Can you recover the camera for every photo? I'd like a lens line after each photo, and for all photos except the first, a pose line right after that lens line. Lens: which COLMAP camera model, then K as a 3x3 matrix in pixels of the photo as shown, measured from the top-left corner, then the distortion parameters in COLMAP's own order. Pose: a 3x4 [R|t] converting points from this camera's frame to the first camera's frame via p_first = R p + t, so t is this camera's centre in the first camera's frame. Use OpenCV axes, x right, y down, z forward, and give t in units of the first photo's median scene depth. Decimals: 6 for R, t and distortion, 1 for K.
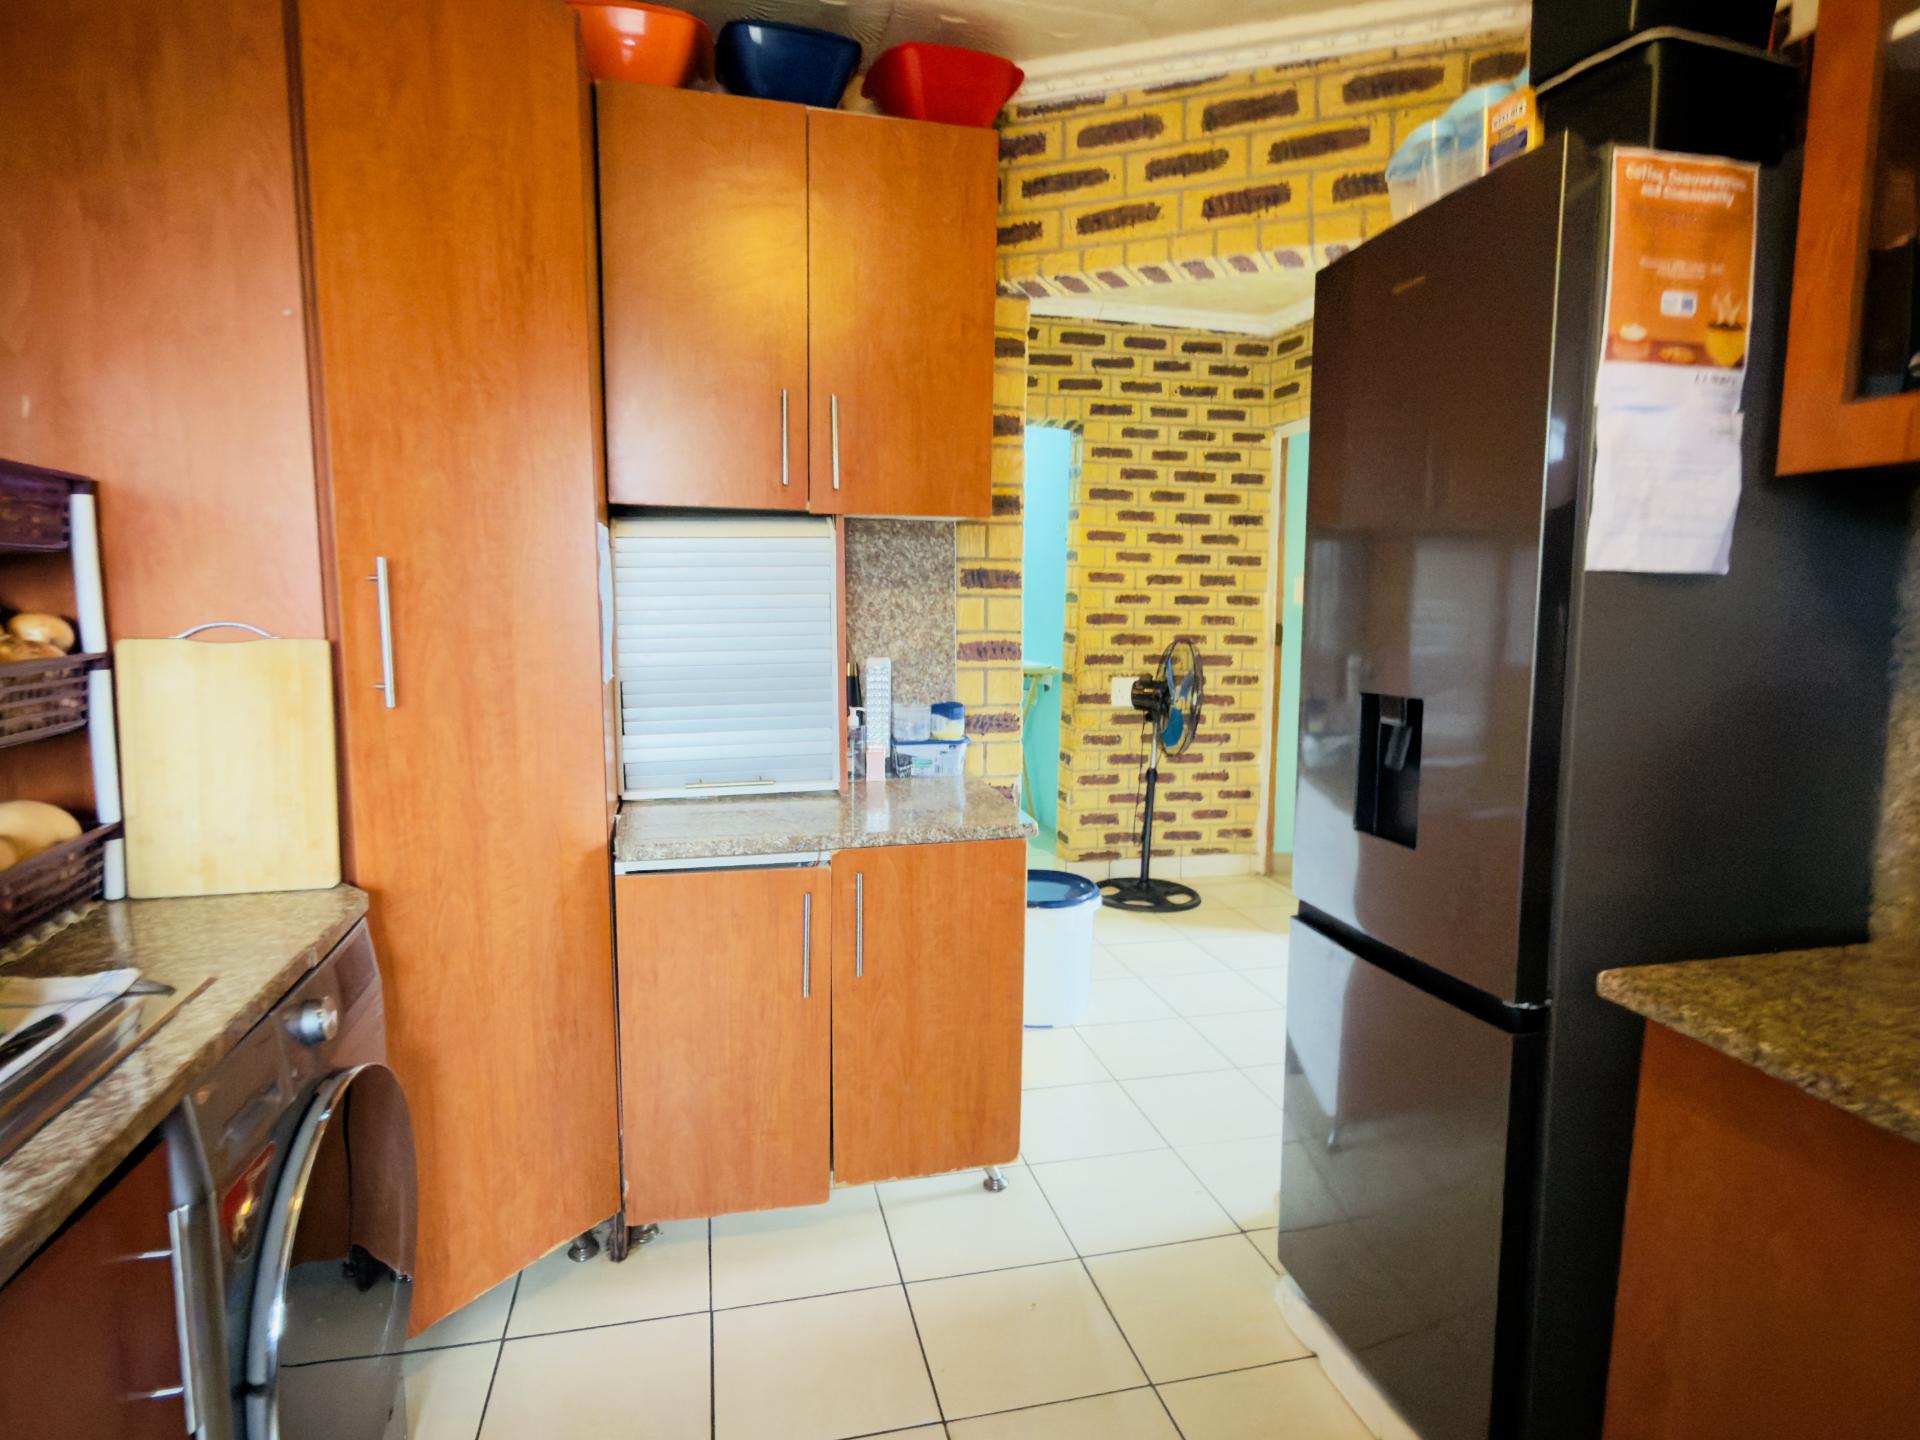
lens RADIAL K [[1049.5, 0, 957.3], [0, 1049.5, 721.8], [0, 0, 1]] dist [0.002407, 0.000065]
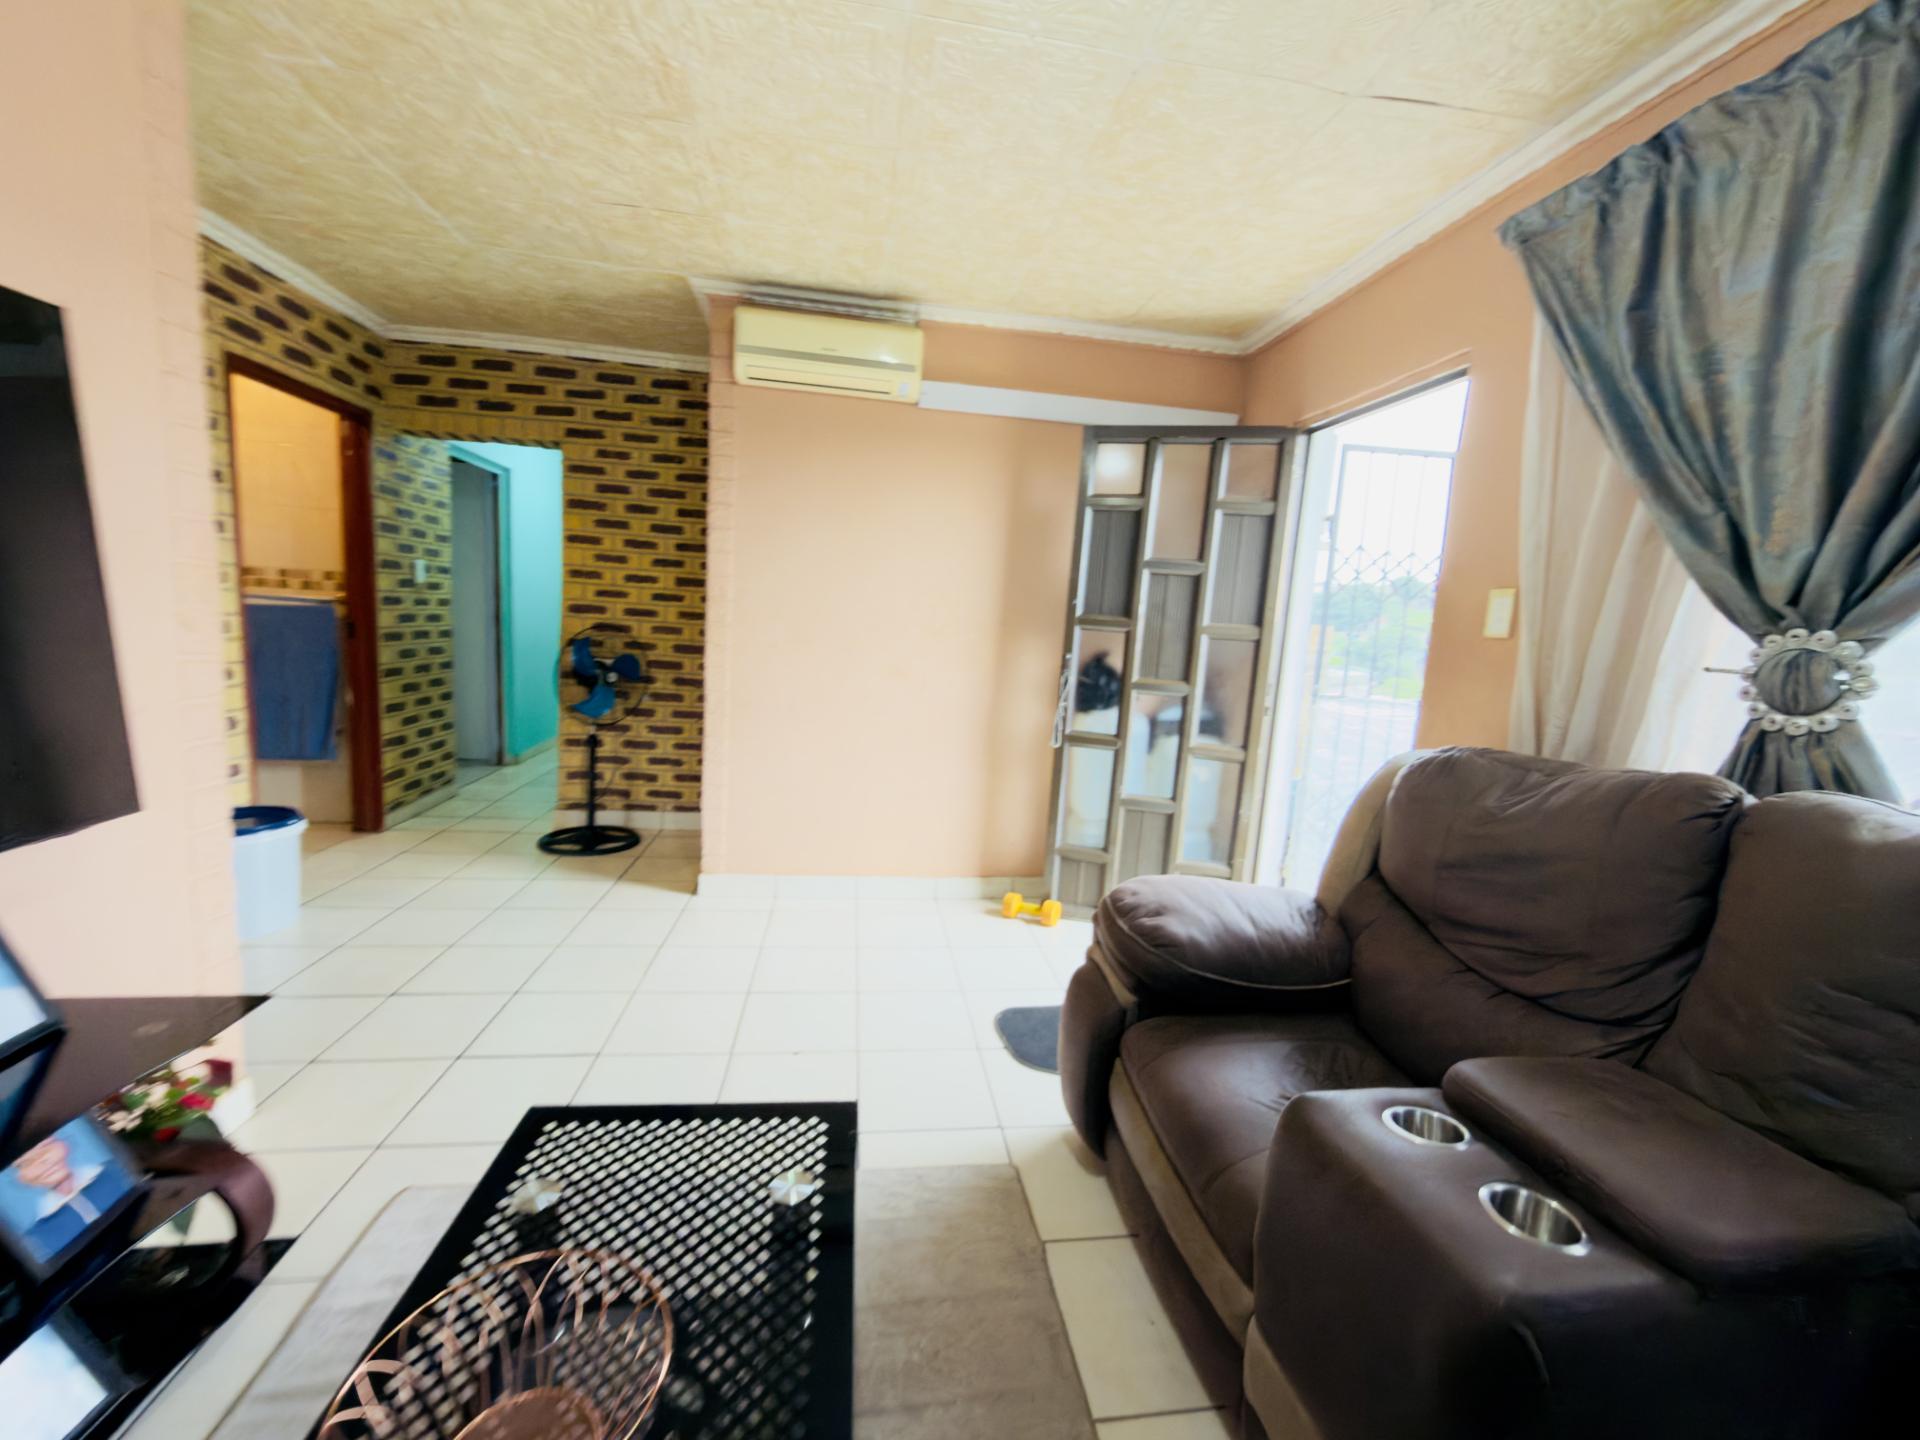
lens RADIAL K [[765.8, 0, 961.2], [0, 765.8, 714.7], [0, 0, 1]] dist [-0.001260, 0.000341]
pose [[0.993986, 0.063049, -0.089534, 0.662653], [-0.062334, 0.997997, 0.010759, -0.013637], [0.090033, -0.005113, 0.995926, 0.166242]]
